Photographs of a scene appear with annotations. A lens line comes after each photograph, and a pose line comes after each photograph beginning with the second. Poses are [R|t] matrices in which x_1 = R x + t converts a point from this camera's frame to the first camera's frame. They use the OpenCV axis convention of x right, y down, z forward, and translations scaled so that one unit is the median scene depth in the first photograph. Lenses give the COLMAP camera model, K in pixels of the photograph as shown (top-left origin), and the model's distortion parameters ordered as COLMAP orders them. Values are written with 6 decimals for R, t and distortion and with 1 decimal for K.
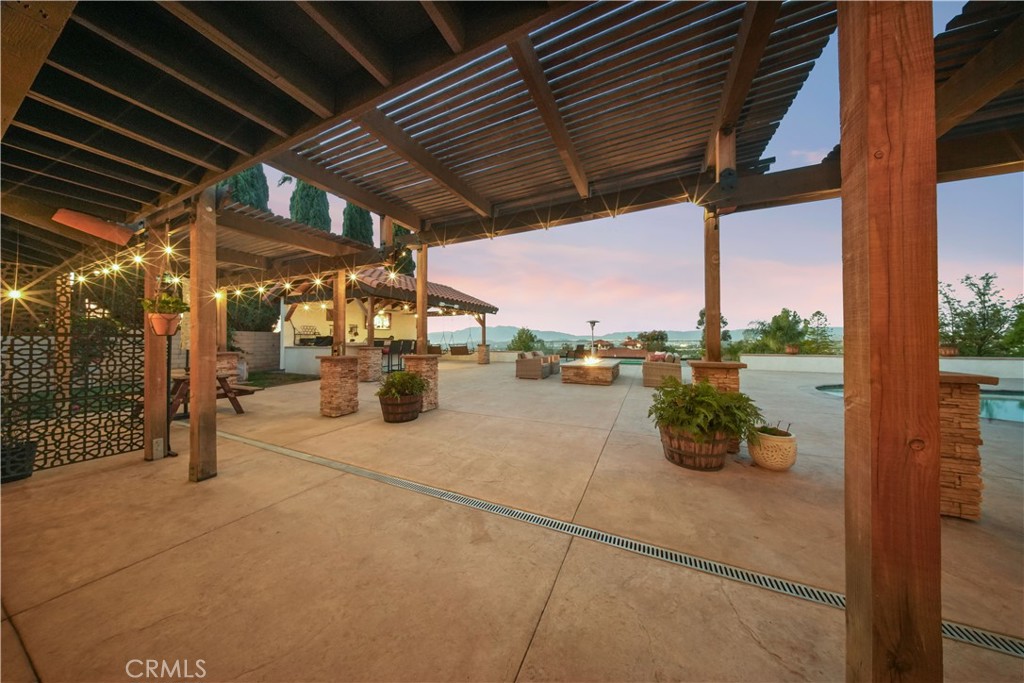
lens RADIAL K [[292.9, 0, 511.2], [0, 292.9, 340.1], [0, 0, 1]] dist [0.000663, -0.000217]
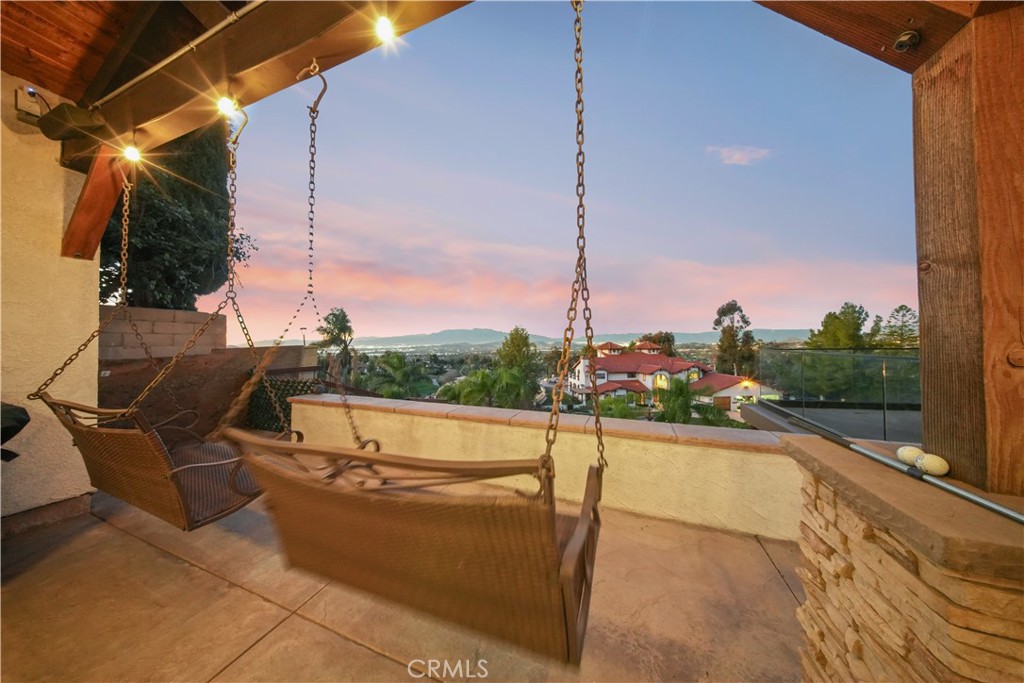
lens RADIAL K [[292.9, 0, 513.1], [0, 292.9, 336.4], [0, 0, 1]] dist [0.000663, -0.000217]
pose [[0.996189, -0.001693, 0.087205, -0.149666], [0.003609, 0.999755, -0.021823, -0.006960], [-0.087147, 0.022055, 0.995951, 0.911928]]
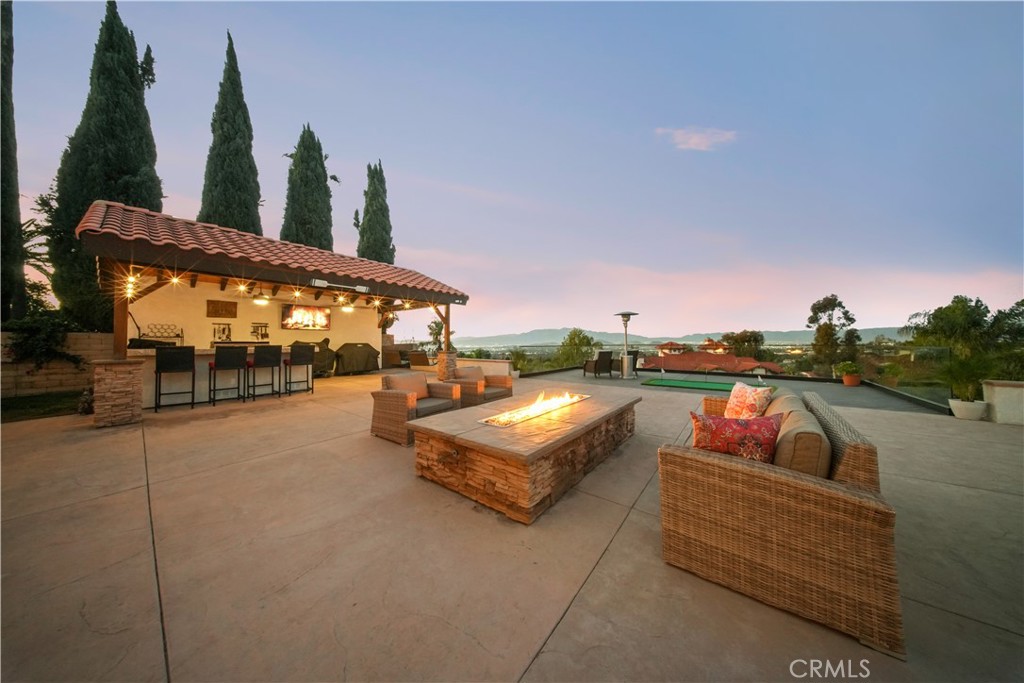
lens RADIAL K [[292.9, 0, 512.1], [0, 292.9, 342.3], [0, 0, 1]] dist [0.000663, -0.000217]
pose [[0.976440, -0.002788, -0.215773, 0.180842], [0.002501, 0.999996, -0.001604, -0.002894], [0.215777, 0.001027, 0.976442, 0.355795]]
